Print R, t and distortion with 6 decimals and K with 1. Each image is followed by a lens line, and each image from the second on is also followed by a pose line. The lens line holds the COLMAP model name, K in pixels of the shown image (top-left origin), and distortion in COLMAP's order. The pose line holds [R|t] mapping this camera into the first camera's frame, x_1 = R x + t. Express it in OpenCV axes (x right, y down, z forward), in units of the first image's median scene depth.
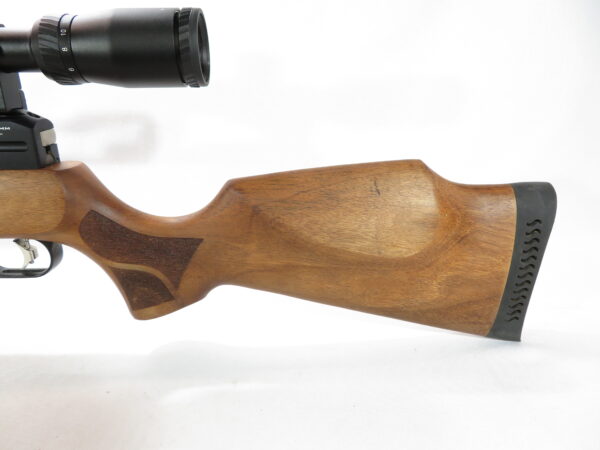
lens RADIAL K [[433.1, 0, 300.0], [0, 433.1, 225.0], [0, 0, 1]] dist [-0.004149, -0.003429]
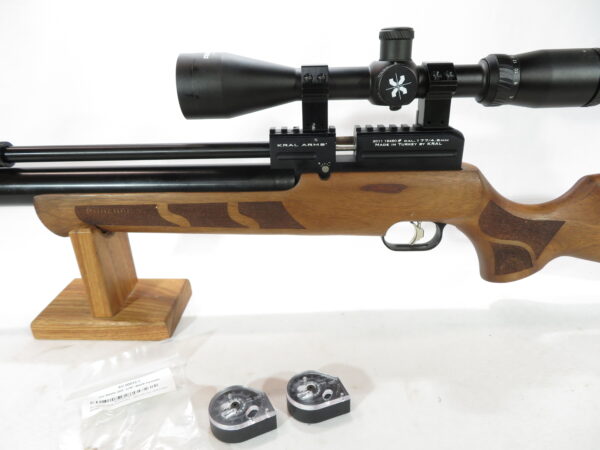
lens RADIAL K [[433.1, 0, 300.0], [0, 433.1, 225.0], [0, 0, 1]] dist [-0.004149, -0.003429]
pose [[0.999524, -0.001196, -0.030826, -0.987569], [0.002985, 0.998308, 0.058077, -0.035669], [0.030705, -0.058141, 0.997836, -0.337965]]
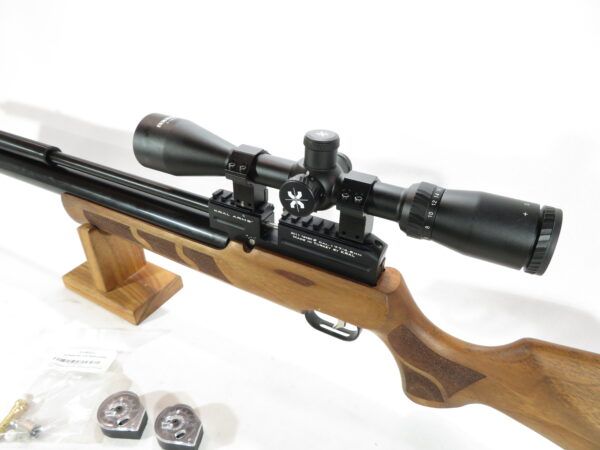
lens RADIAL K [[433.1, 0, 300.0], [0, 433.1, 225.0], [0, 0, 1]] dist [-0.004149, -0.003429]
pose [[0.872009, 0.292077, -0.392799, -0.320344], [-0.199336, 0.944806, 0.260014, -0.545851], [0.447063, -0.148436, 0.882101, -0.174356]]
